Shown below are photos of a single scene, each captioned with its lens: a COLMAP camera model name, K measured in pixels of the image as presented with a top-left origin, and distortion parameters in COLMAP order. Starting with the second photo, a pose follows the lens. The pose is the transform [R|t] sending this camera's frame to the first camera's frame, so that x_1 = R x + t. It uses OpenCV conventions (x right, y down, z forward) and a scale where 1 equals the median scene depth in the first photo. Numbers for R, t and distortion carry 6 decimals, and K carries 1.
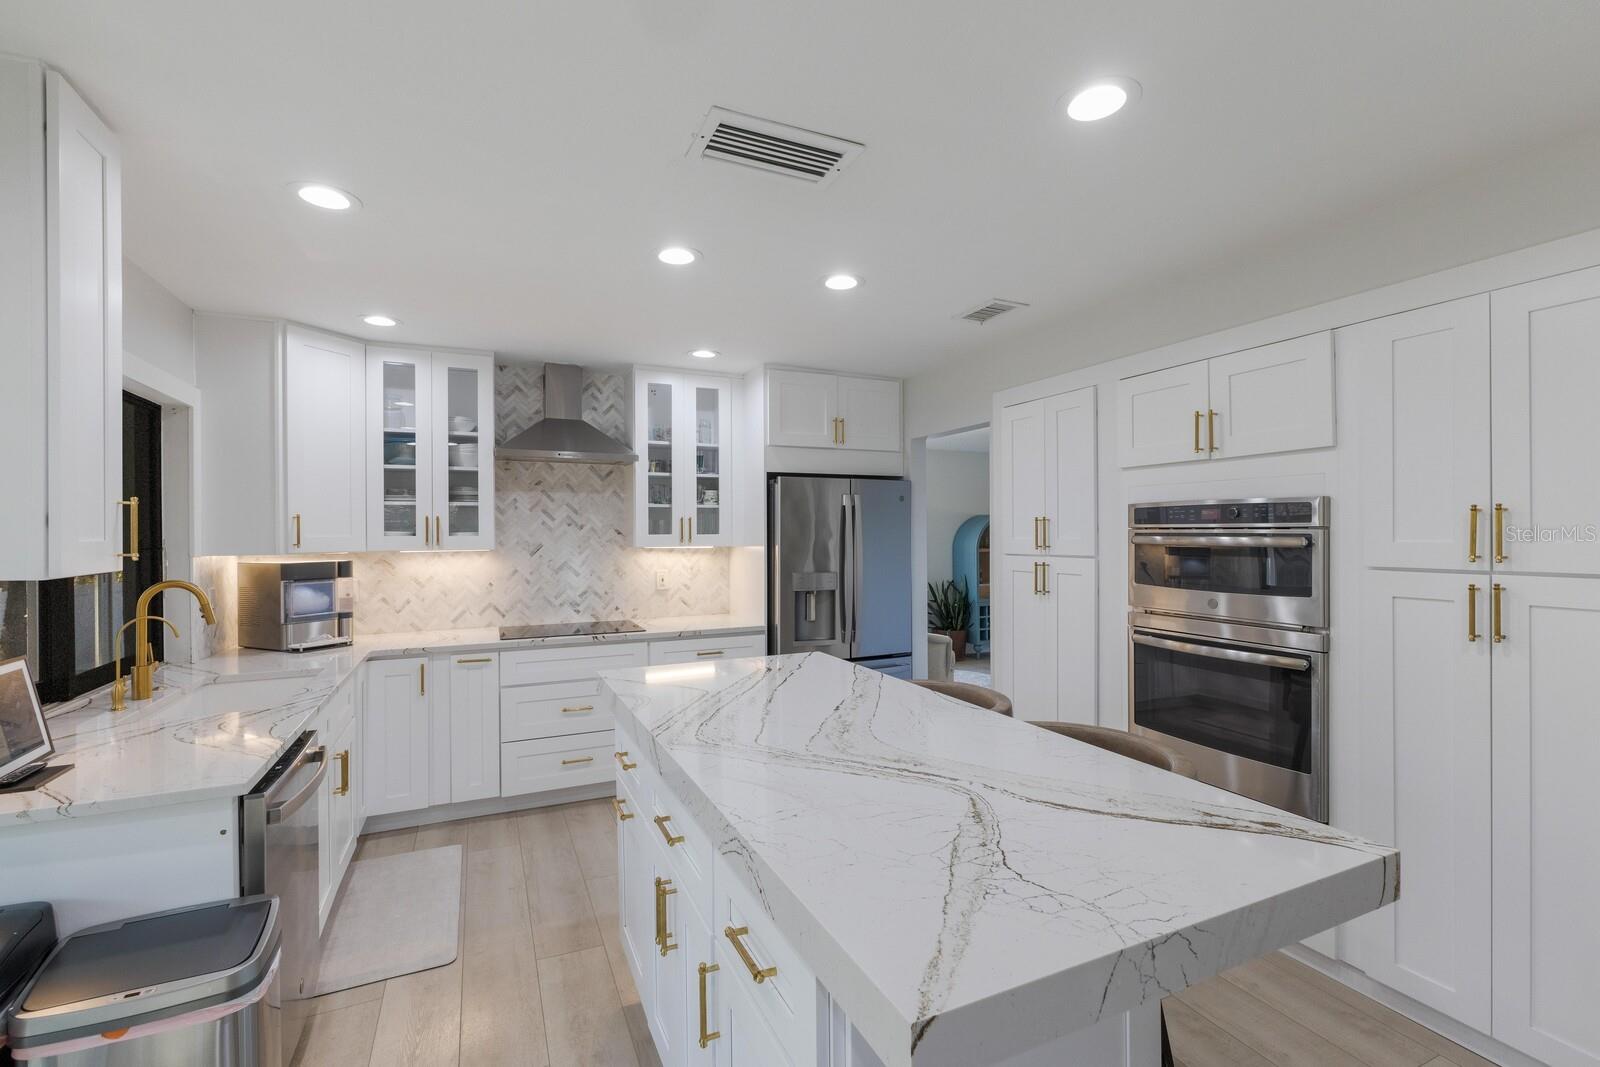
lens RADIAL K [[703.4, 0, 799.9], [0, 703.4, 530.5], [0, 0, 1]] dist [-0.000340, -0.000120]
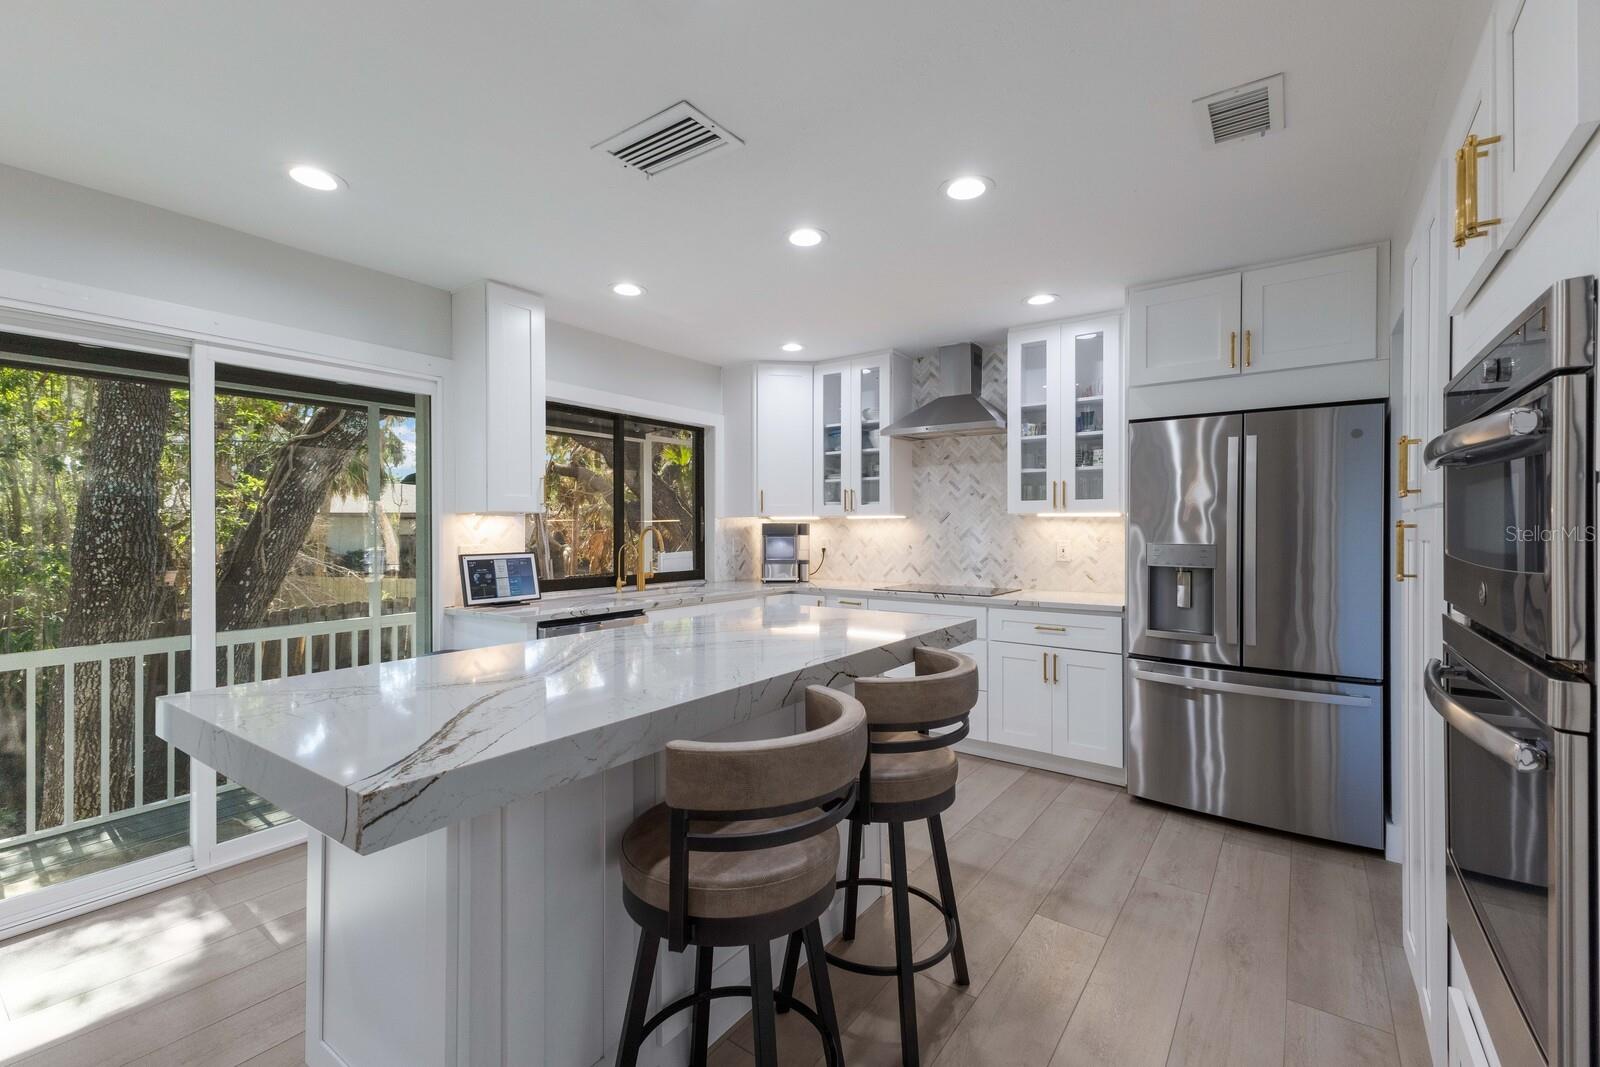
lens RADIAL K [[688.7, 0, 803.5], [0, 688.7, 528.9], [0, 0, 1]] dist [0.022639, -0.001832]
pose [[0.501455, 0.006645, -0.865158, 0.457829], [-0.000259, 0.999972, 0.007530, 0.037194], [0.865184, -0.003552, 0.501443, 0.264942]]
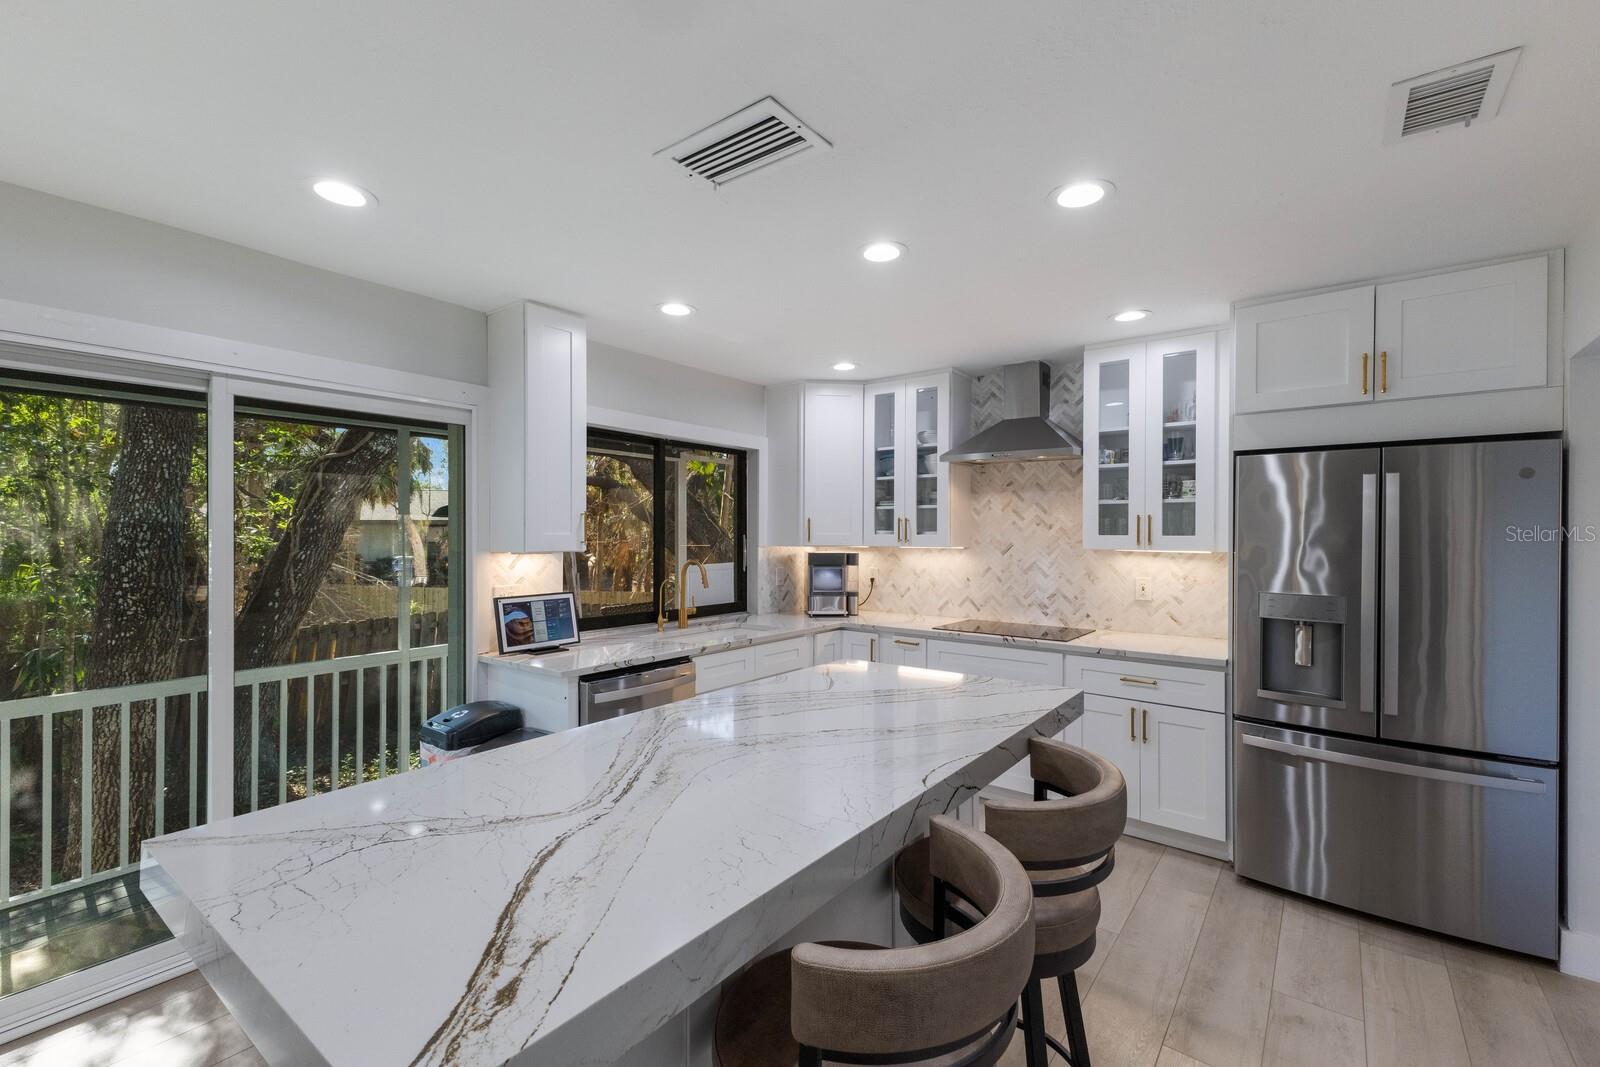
lens RADIAL K [[688.7, 0, 802.1], [0, 688.7, 534.3], [0, 0, 1]] dist [0.022639, -0.001832]
pose [[0.474424, 0.008297, -0.880257, 0.373310], [-0.004168, 0.999966, 0.007178, -0.000057], [0.880287, 0.000263, 0.474442, 0.260847]]
